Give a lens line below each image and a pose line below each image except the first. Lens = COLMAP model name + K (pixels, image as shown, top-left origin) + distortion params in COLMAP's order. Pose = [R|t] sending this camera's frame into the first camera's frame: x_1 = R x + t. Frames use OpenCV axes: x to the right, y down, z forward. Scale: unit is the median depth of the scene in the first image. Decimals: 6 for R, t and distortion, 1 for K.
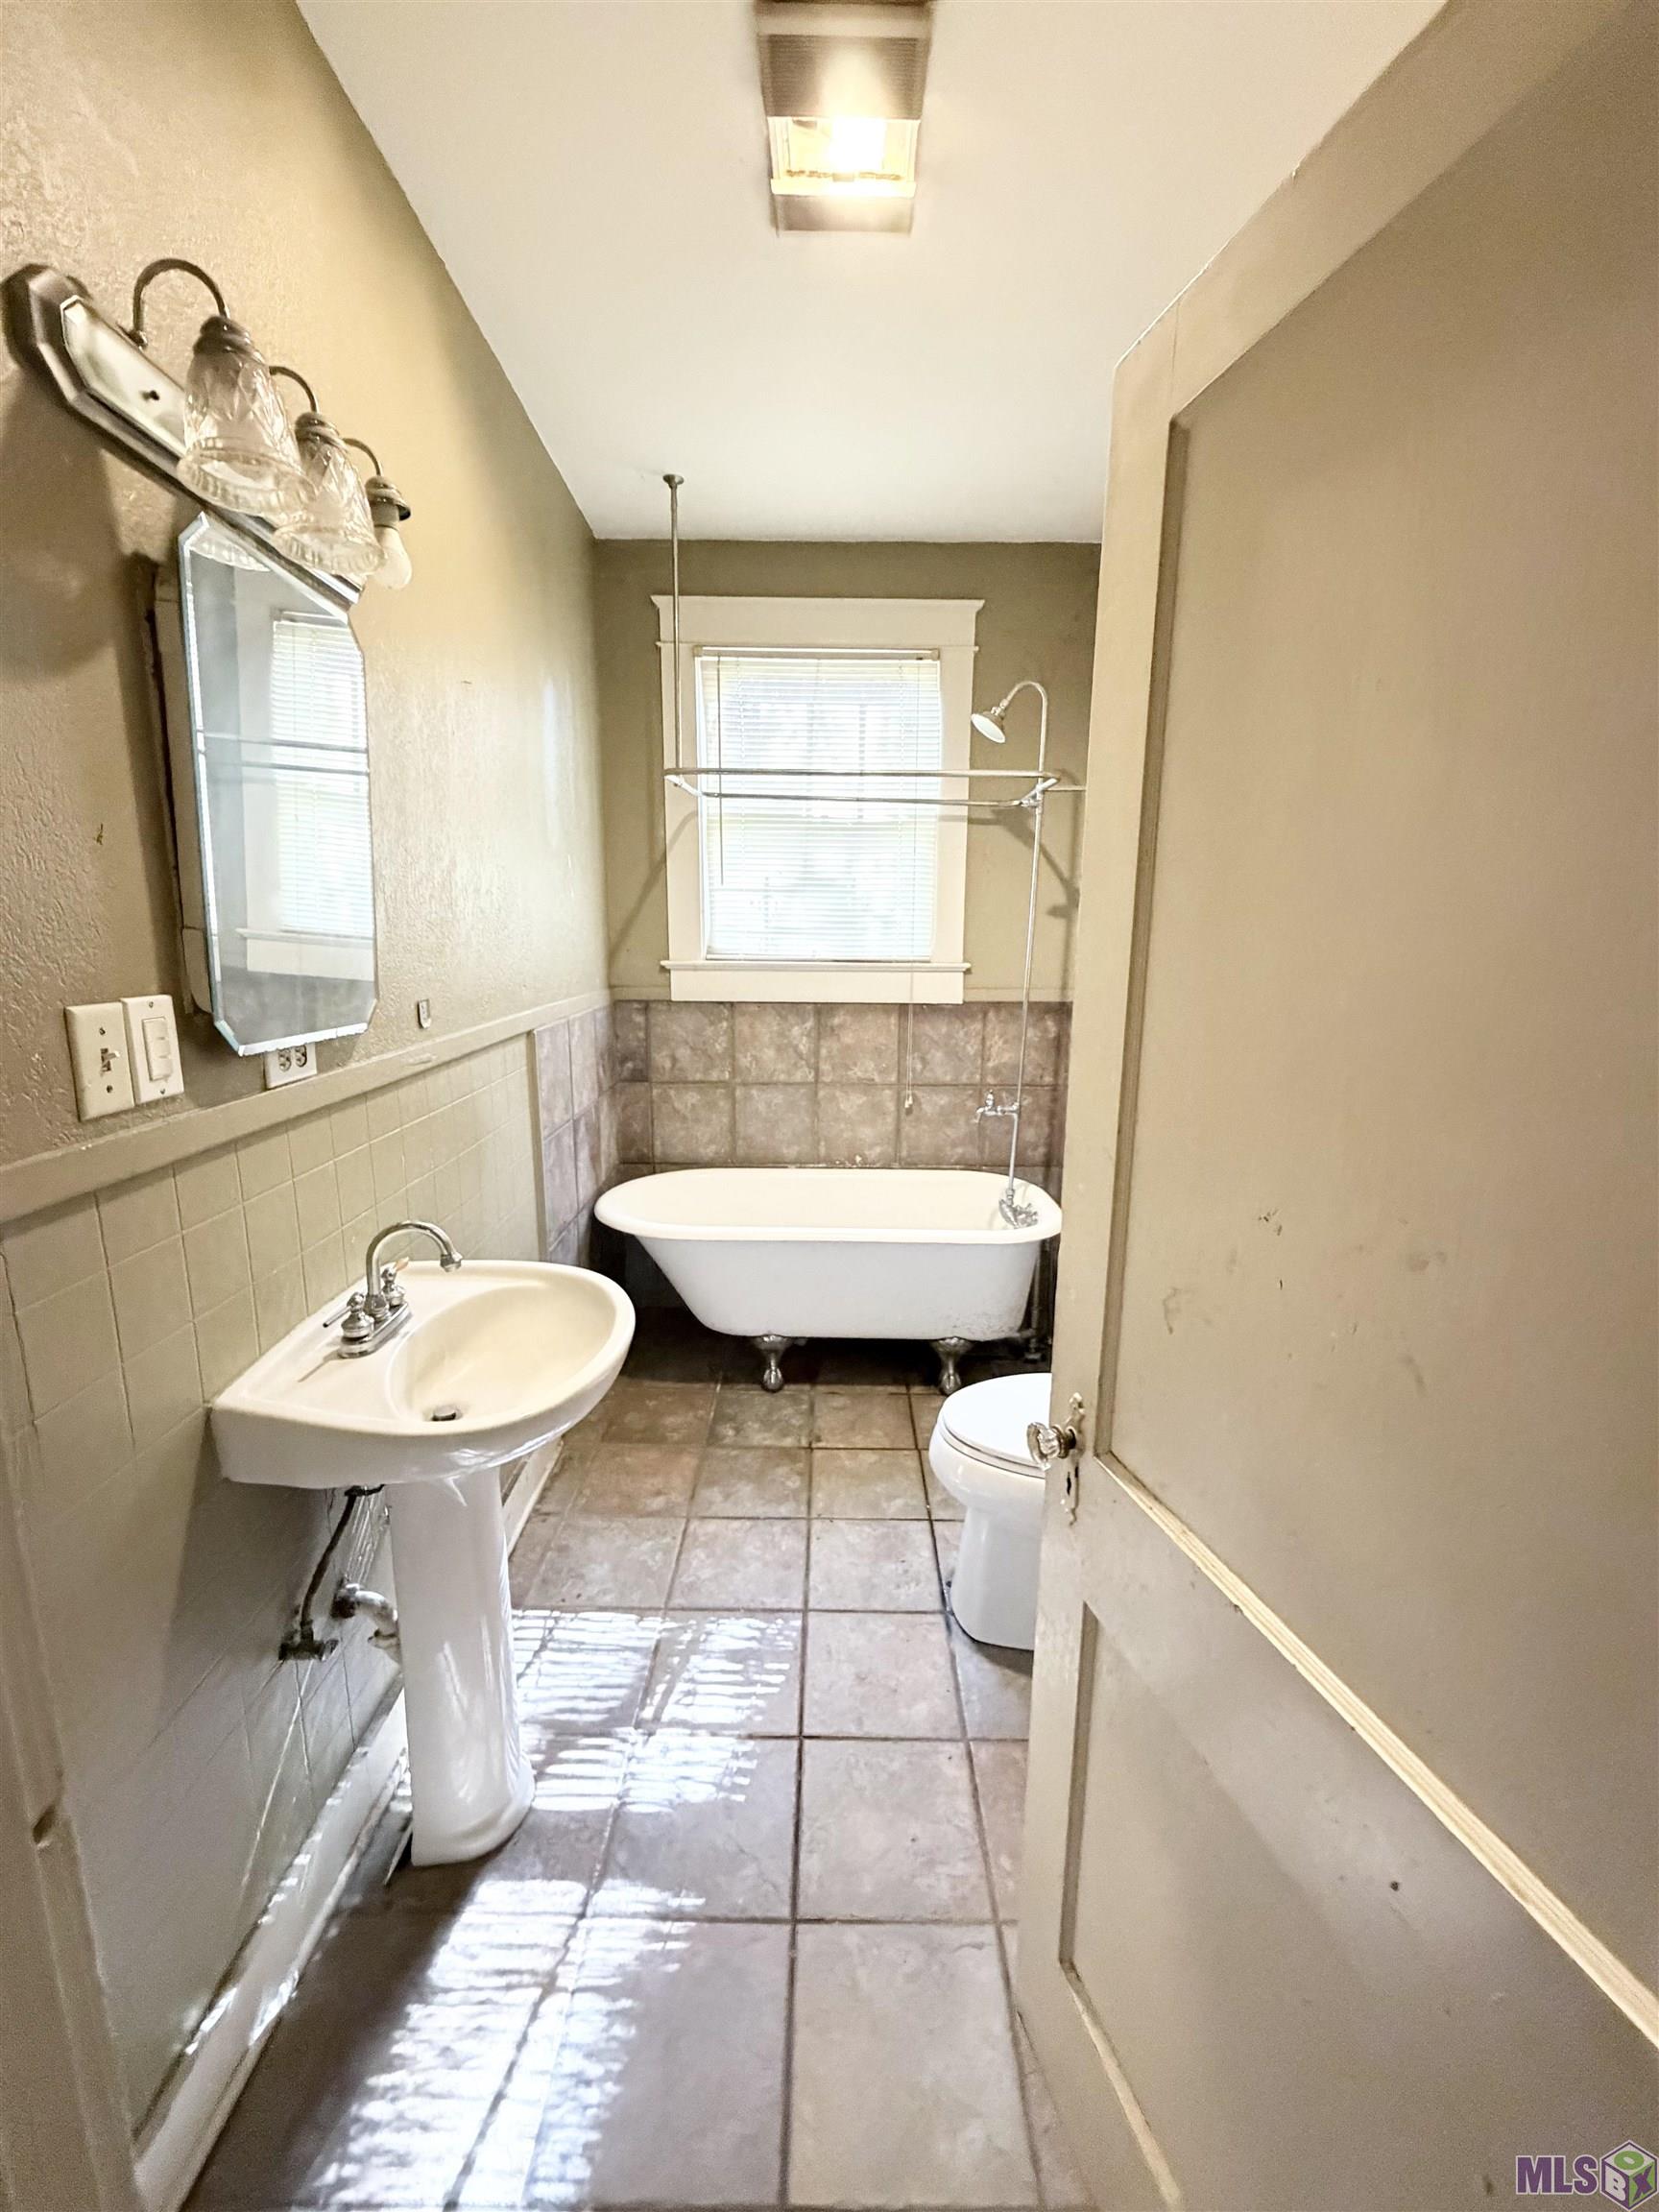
lens RADIAL K [[889.3, 0, 830.6], [0, 889.3, 1095.8], [0, 0, 1]] dist [-0.001615, 0.000061]
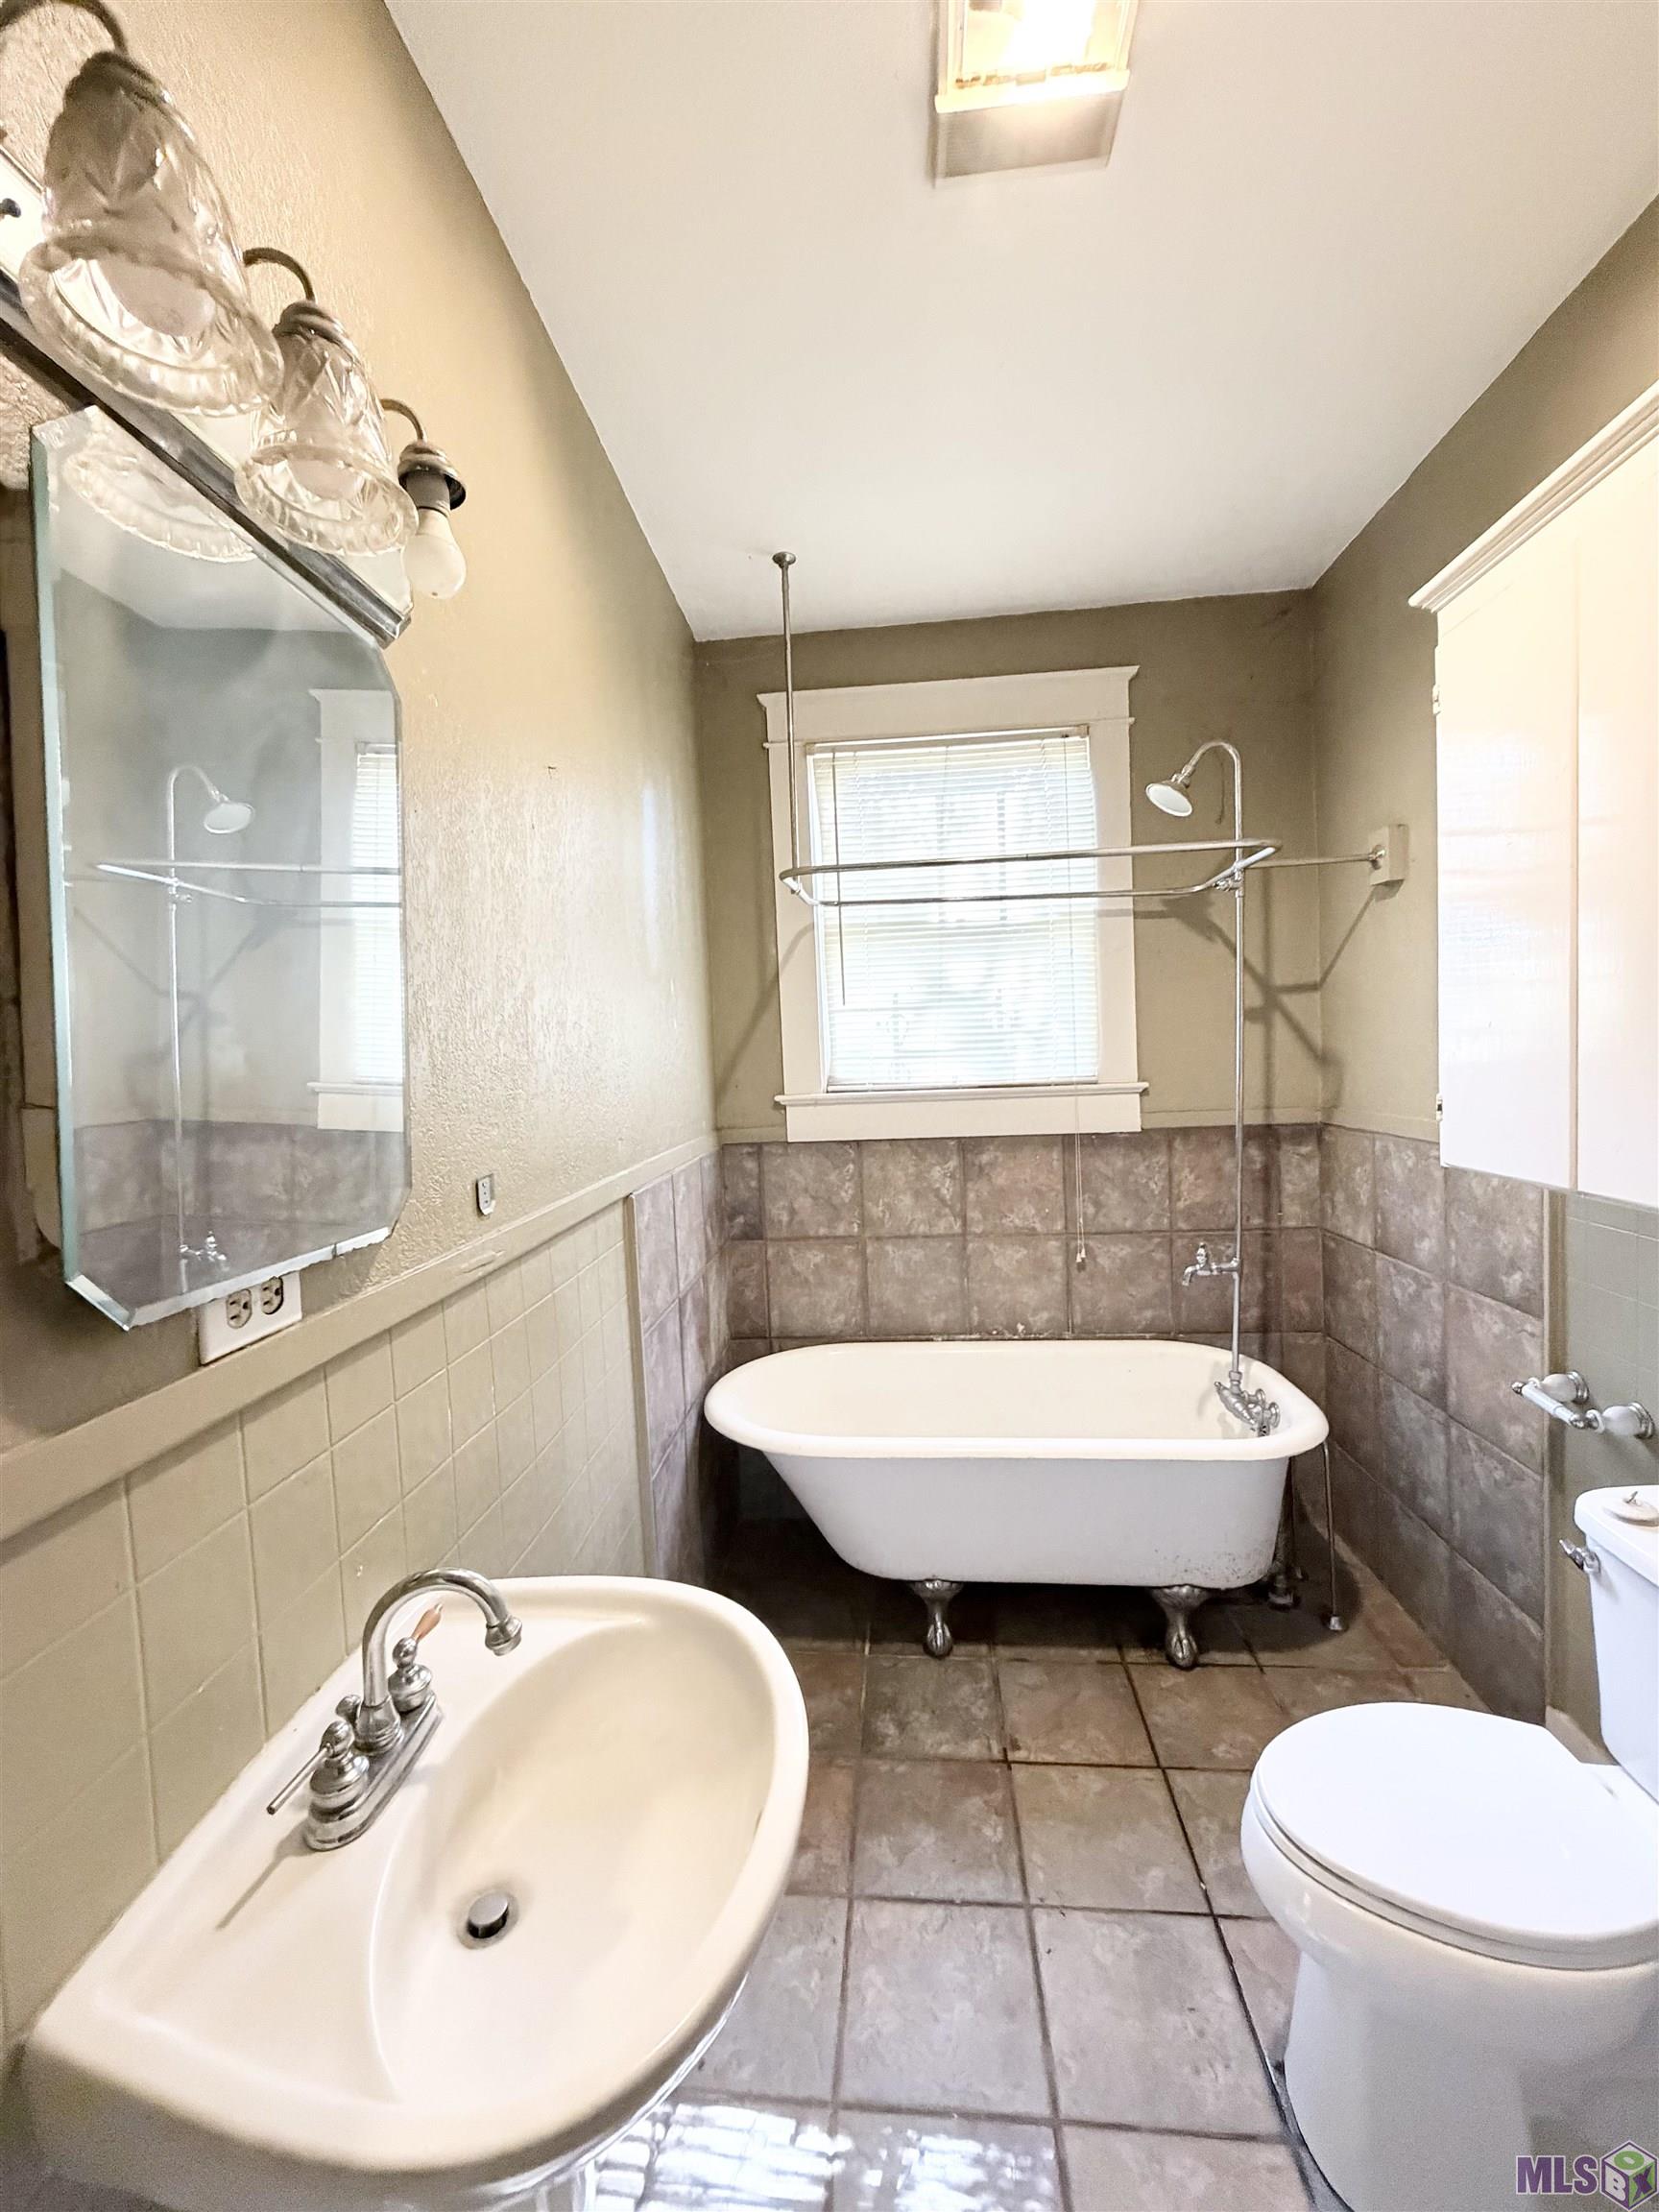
lens RADIAL K [[889.3, 0, 825.8], [0, 889.3, 1093.0], [0, 0, 1]] dist [-0.001615, 0.000061]
pose [[0.994170, -0.045446, -0.097781, -0.074488], [0.031488, 0.989675, -0.139828, -0.043211], [0.103126, 0.135933, 0.985336, 0.208476]]
